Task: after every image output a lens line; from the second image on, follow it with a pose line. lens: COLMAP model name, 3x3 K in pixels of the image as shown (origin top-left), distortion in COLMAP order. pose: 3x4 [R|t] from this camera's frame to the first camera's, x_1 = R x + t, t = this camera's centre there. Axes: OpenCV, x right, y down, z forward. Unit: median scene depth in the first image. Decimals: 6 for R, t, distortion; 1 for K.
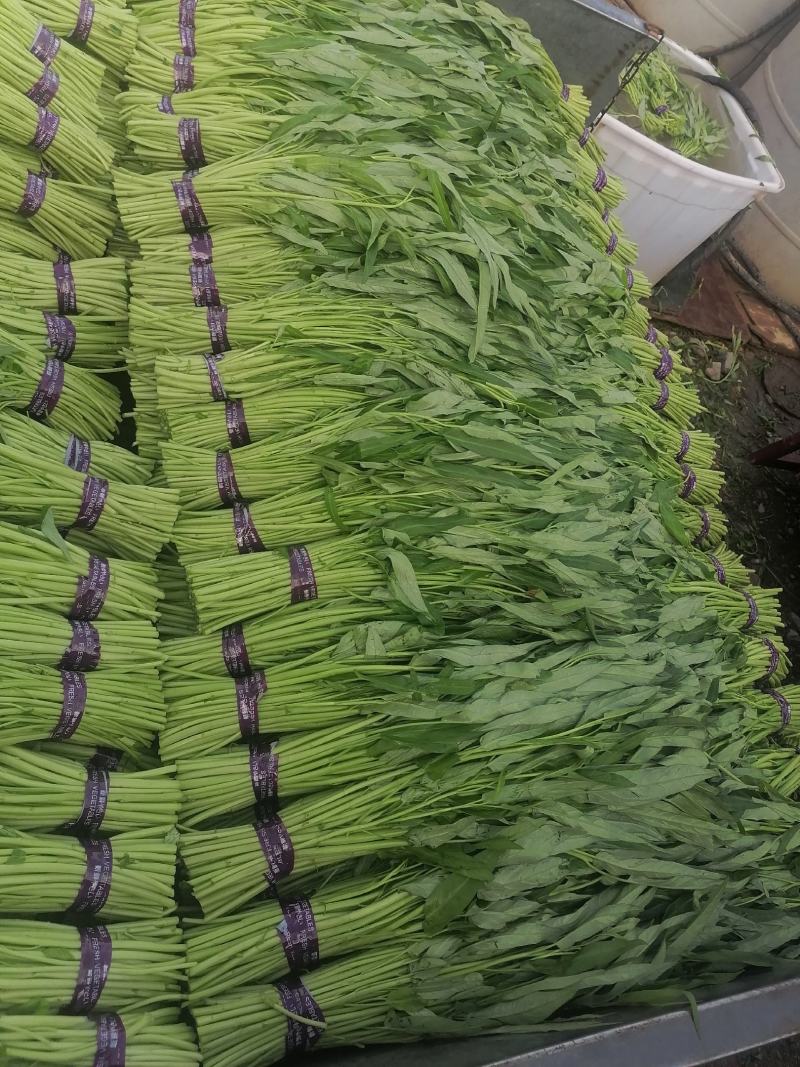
lens RADIAL K [[799.0, 0, 401.1], [0, 799.0, 541.0], [0, 0, 1]] dist [0.071841, -0.092843]
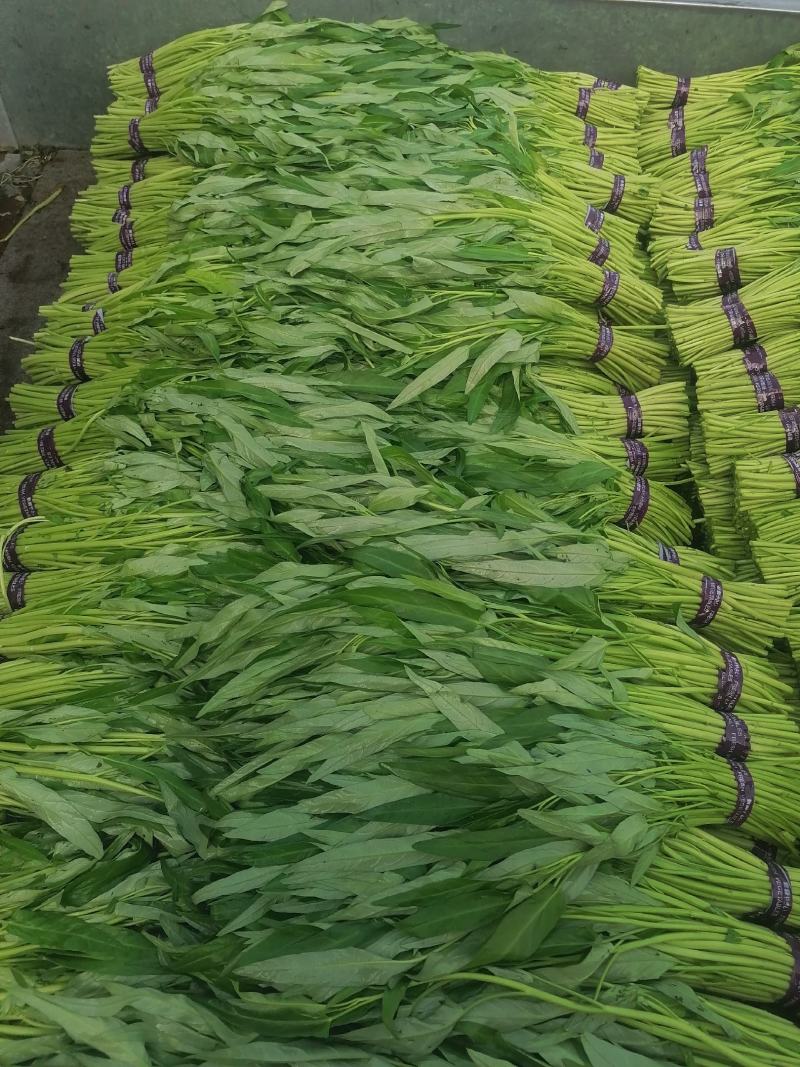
lens RADIAL K [[799.0, 0, 401.1], [0, 799.0, 541.0], [0, 0, 1]] dist [0.071841, -0.092843]
pose [[0.893927, -0.083695, -0.440330, -0.231839], [0.015032, 0.987457, -0.157172, 0.030969], [0.447961, 0.133881, 0.883972, -0.111366]]
